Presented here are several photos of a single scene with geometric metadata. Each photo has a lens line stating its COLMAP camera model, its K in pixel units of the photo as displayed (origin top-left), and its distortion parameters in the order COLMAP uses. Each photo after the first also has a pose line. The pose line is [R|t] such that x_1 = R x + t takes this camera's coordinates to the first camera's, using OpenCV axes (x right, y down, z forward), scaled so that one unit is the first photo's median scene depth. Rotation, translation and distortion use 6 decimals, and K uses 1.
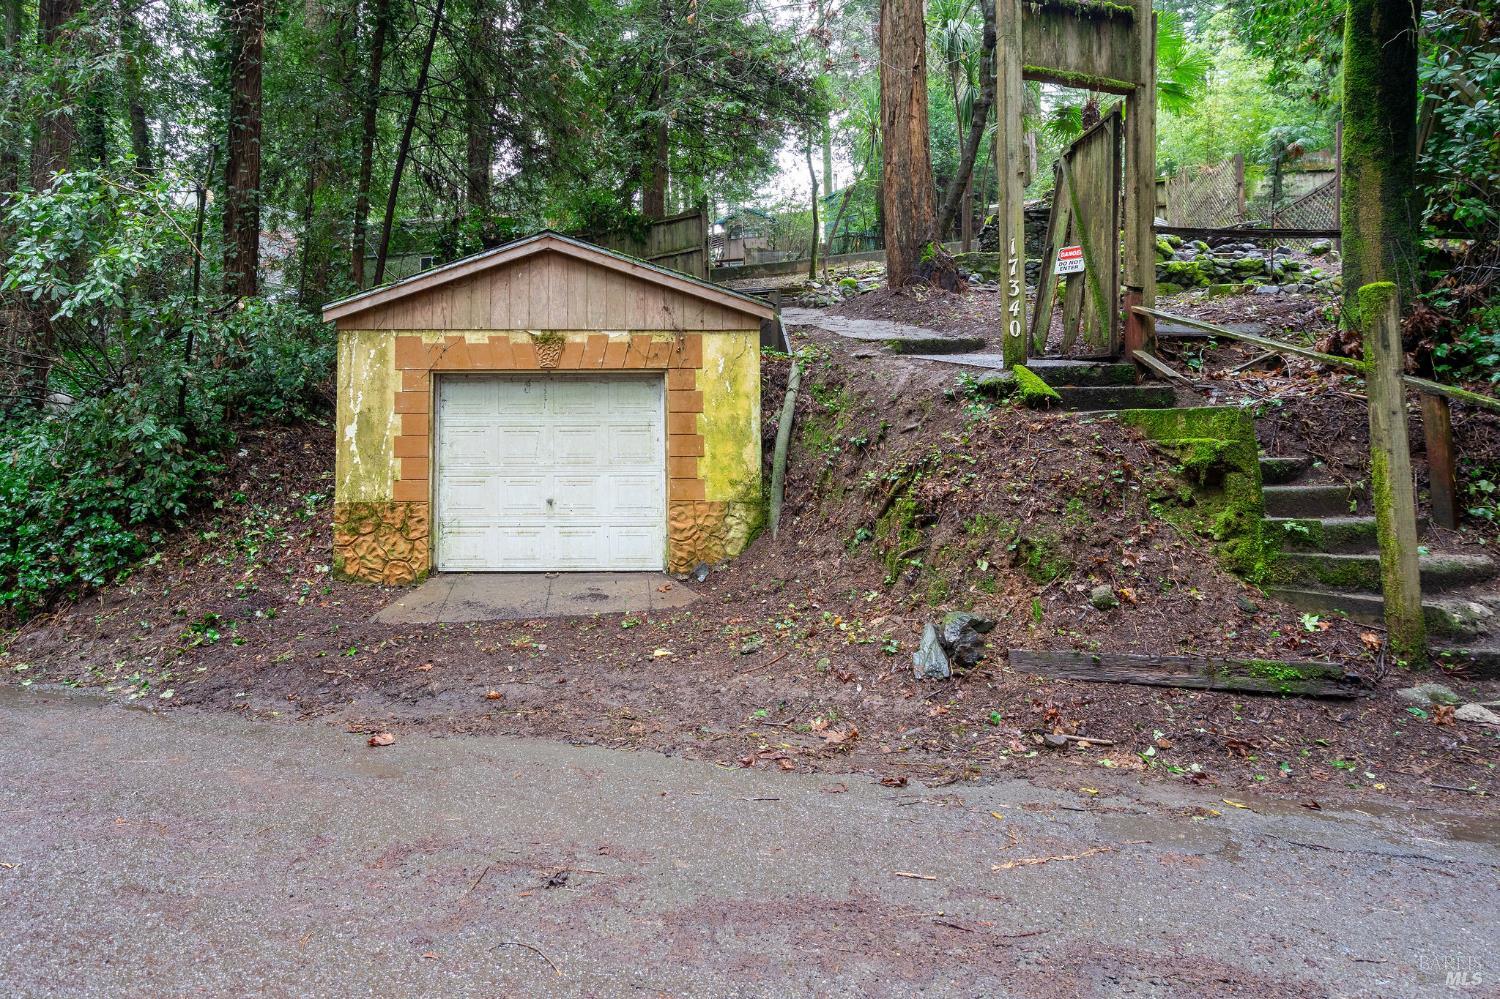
lens RADIAL K [[841.9, 0, 750.2], [0, 841.9, 396.1], [0, 0, 1]] dist [0.006097, 0.000648]
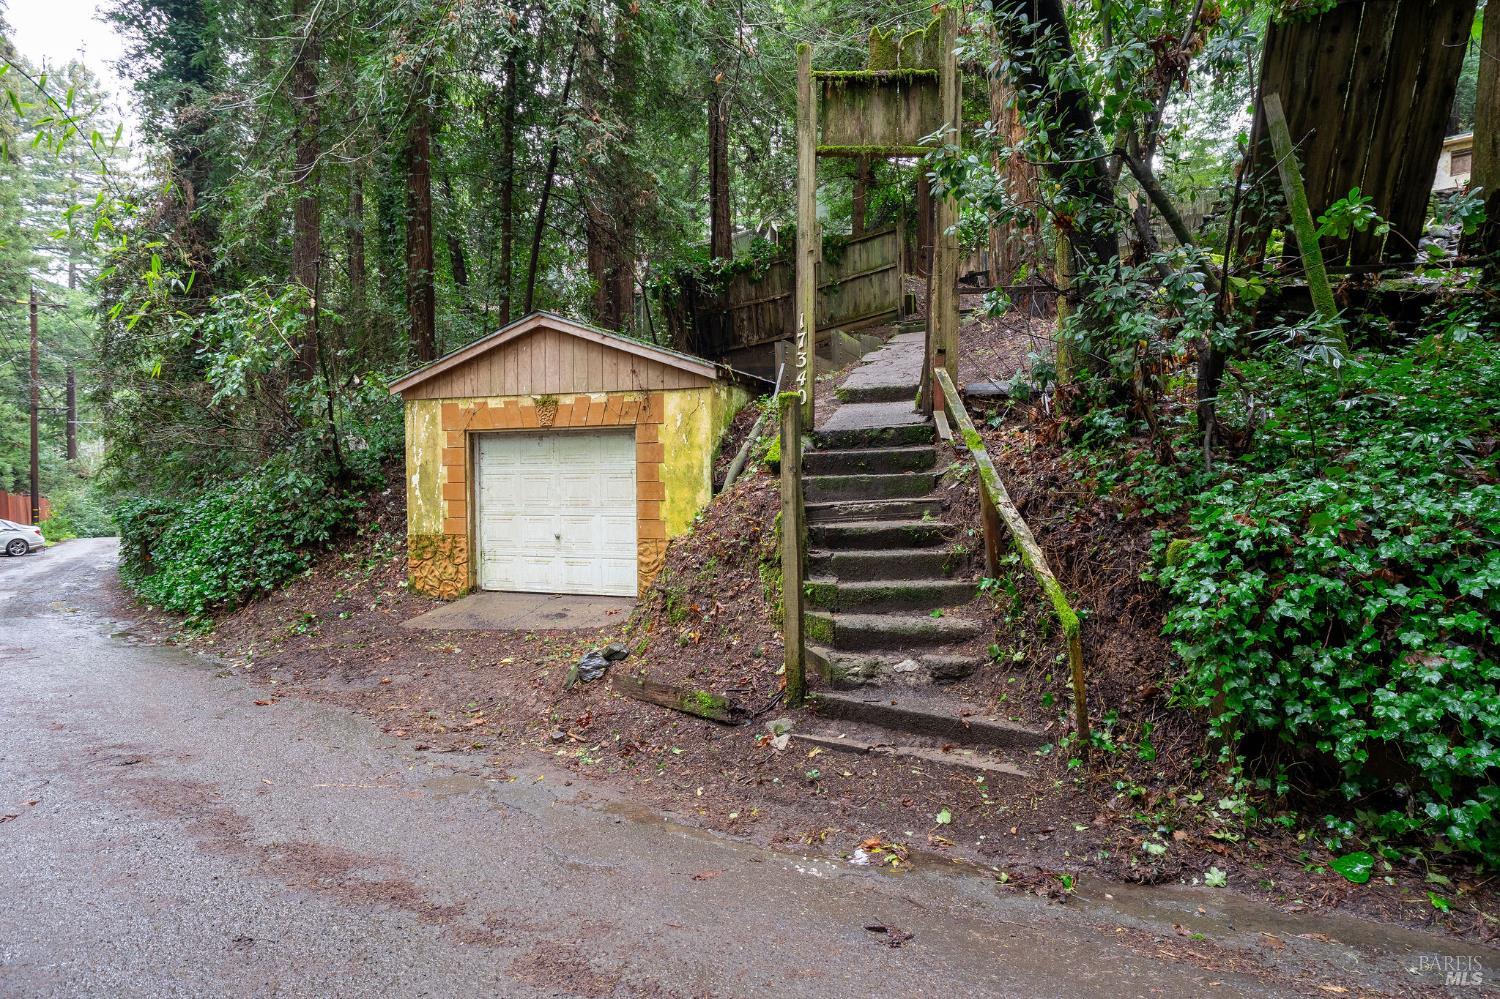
lens RADIAL K [[874.8, 0, 750.0], [0, 874.8, 499.5], [0, 0, 1]] dist [-0.006383, -0.000232]
pose [[0.942315, 0.004775, -0.334693, 0.449633], [0.029791, 0.994734, 0.098068, -0.043249], [0.333399, -0.102382, 0.937210, -0.079728]]
